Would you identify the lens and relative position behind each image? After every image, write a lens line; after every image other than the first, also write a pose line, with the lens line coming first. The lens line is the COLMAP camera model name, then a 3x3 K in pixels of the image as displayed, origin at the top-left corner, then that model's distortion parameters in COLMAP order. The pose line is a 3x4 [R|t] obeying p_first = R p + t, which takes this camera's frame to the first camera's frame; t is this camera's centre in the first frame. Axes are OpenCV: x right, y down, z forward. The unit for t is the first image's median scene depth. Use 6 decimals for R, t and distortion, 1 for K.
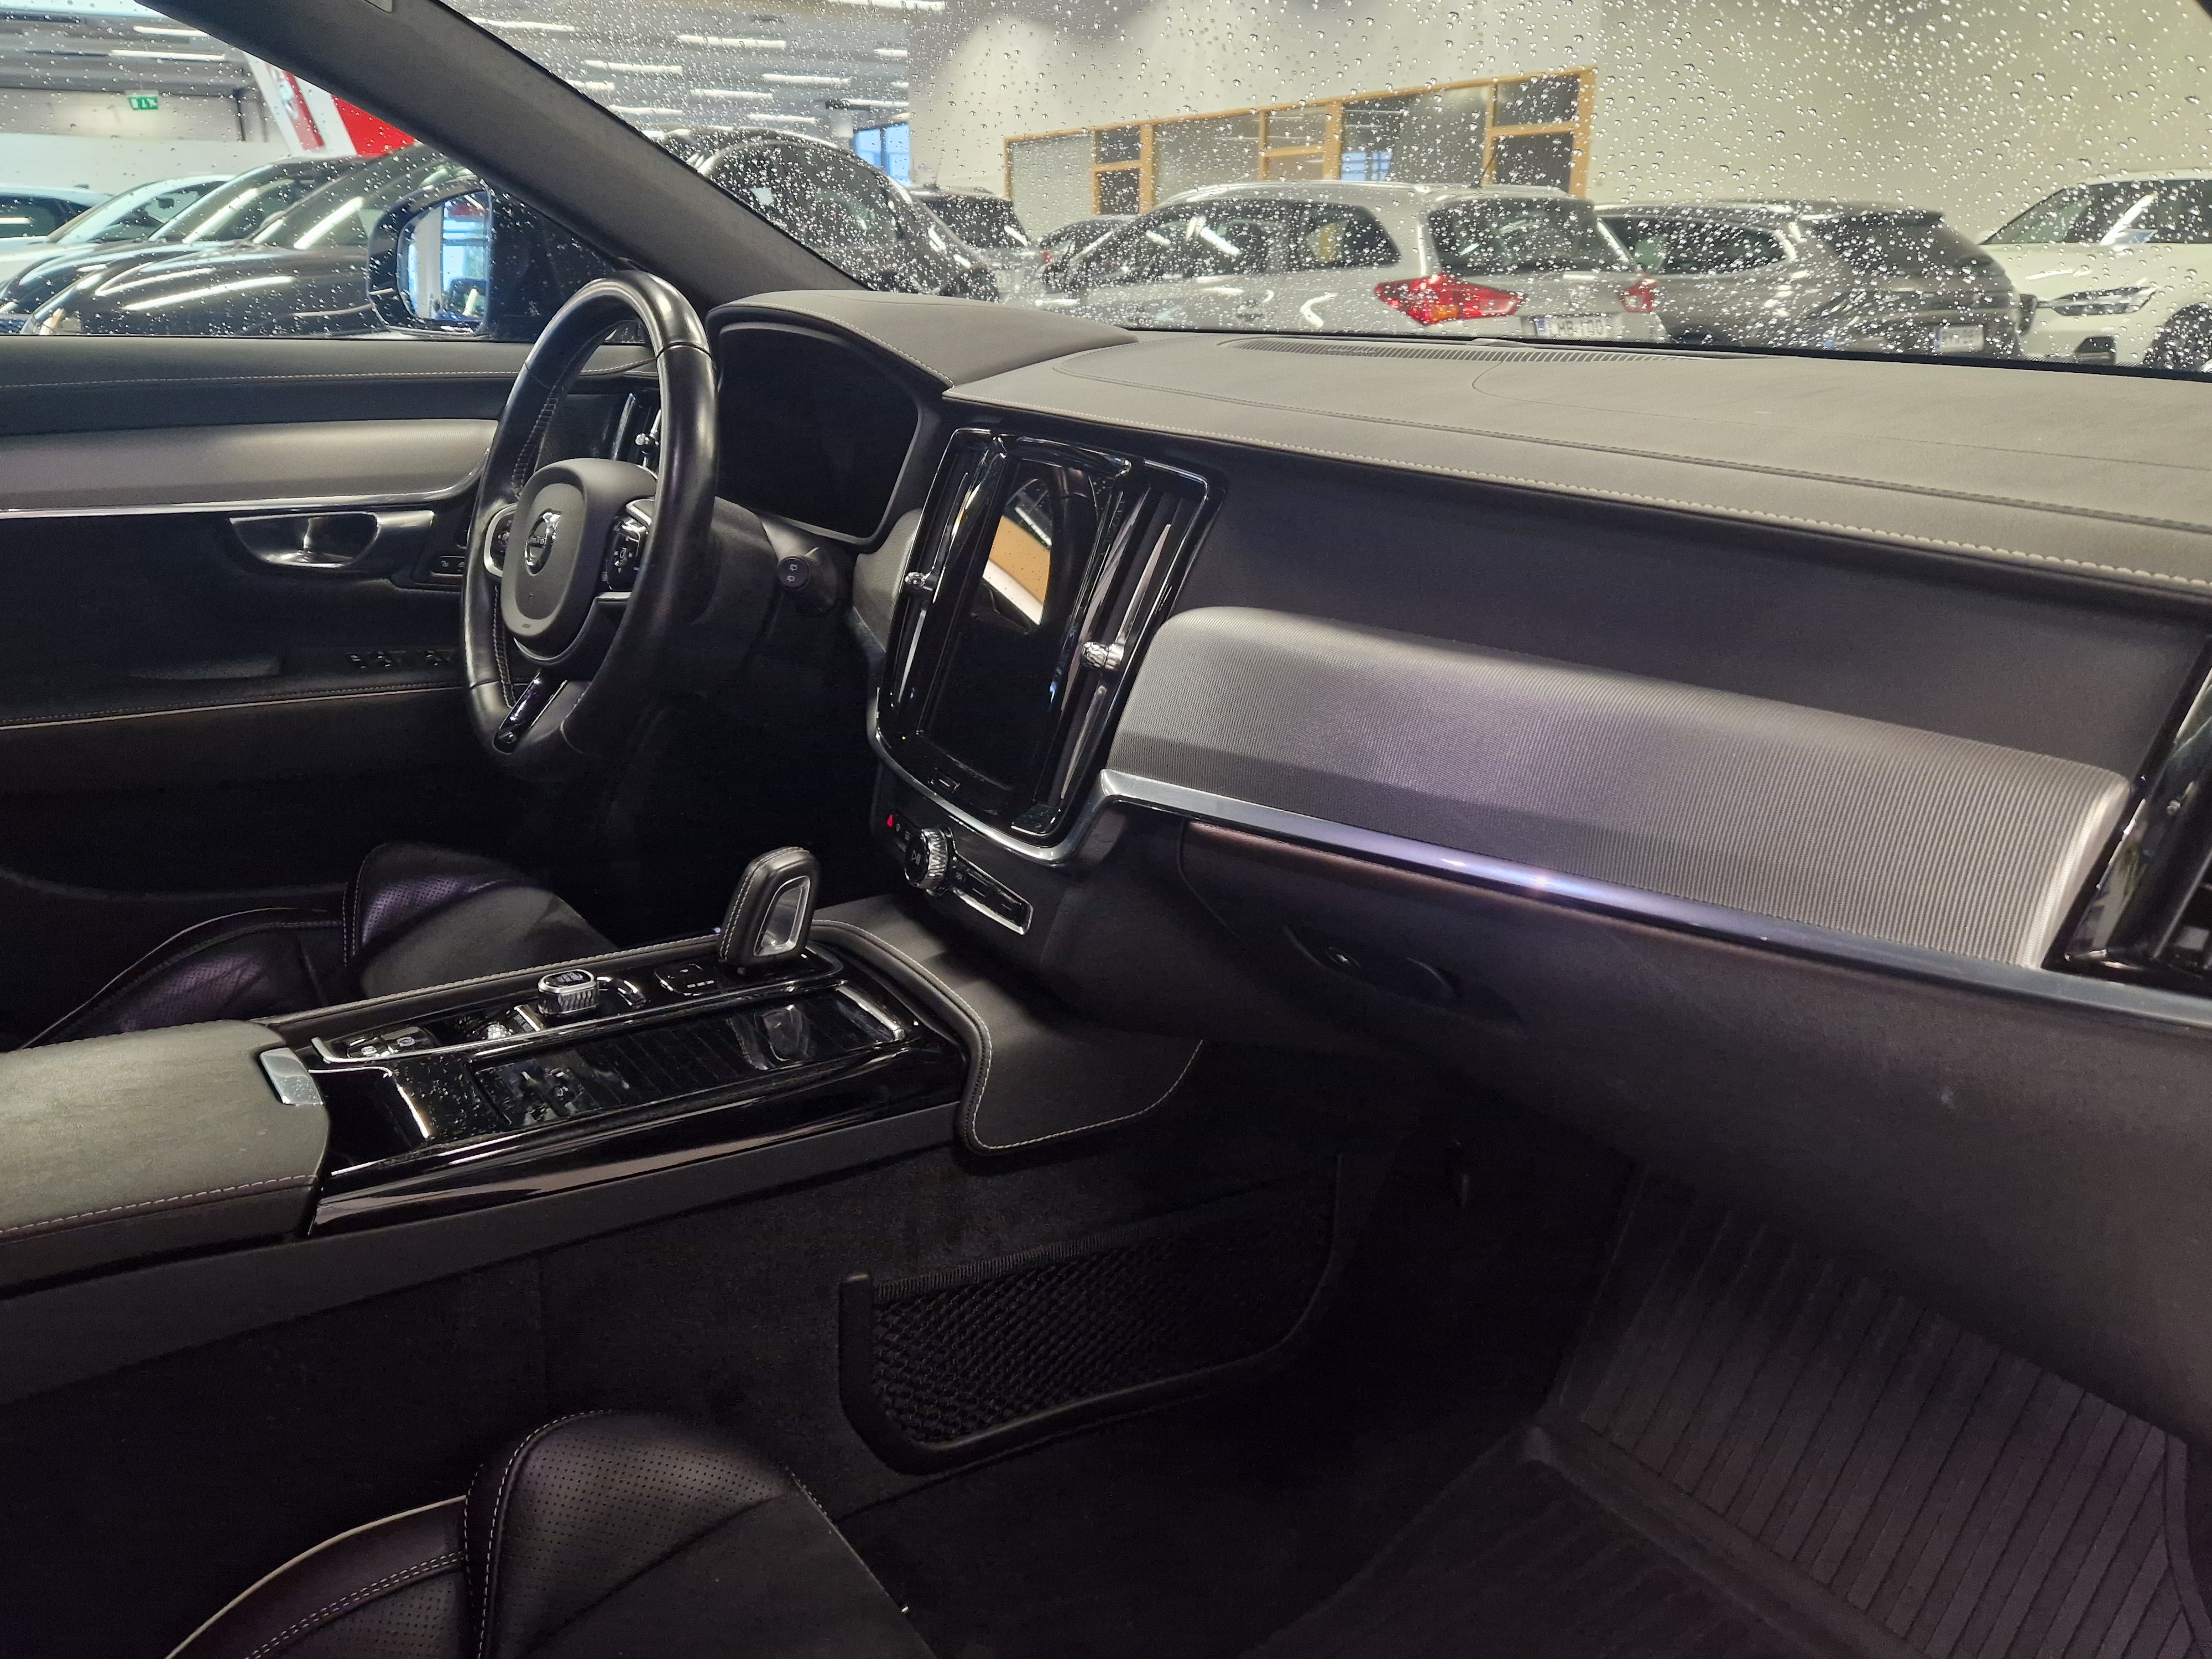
lens RADIAL K [[1581.1, 0, 1066.5], [0, 1581.1, 825.3], [0, 0, 1]] dist [0.046419, -0.001515]
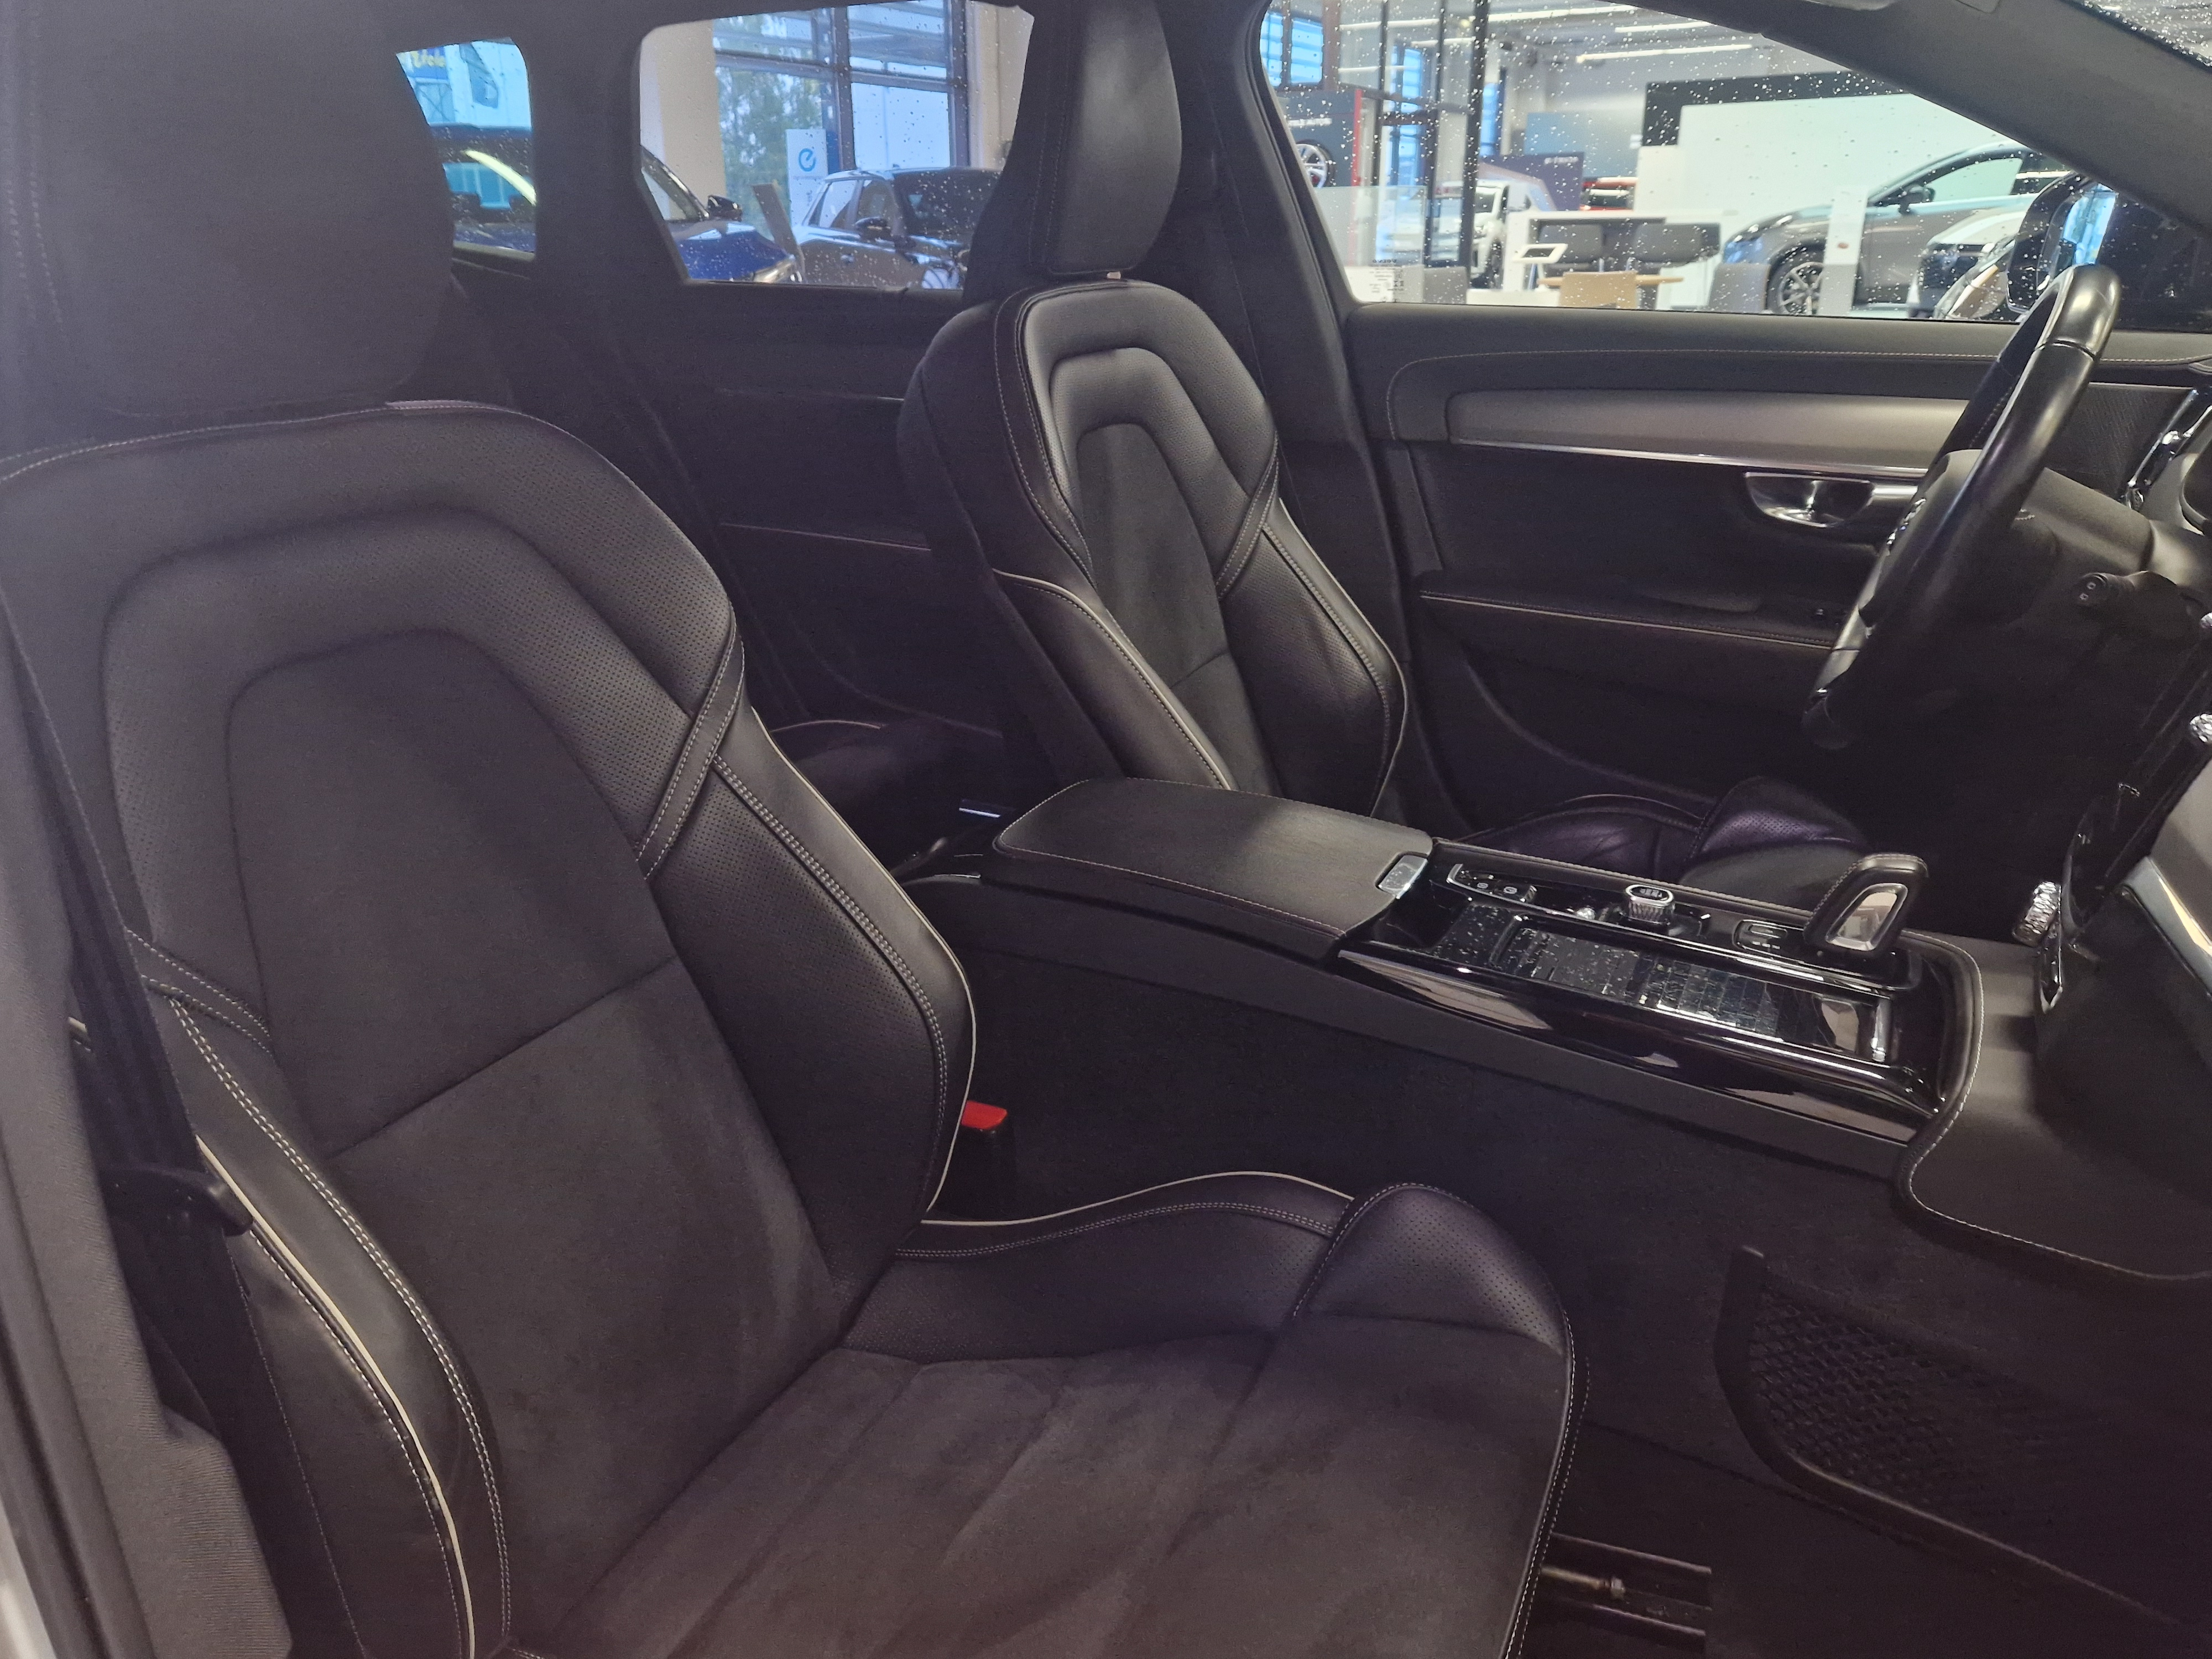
lens RADIAL K [[1483.2, 0, 1106.0], [0, 1483.2, 829.5], [0, 0, 1]] dist [0.049925, 0.002187]
pose [[0.499632, 0.308684, -0.809371, 0.355622], [-0.273959, 0.942702, 0.190417, -0.045723], [0.821775, 0.126596, 0.555571, 0.065982]]
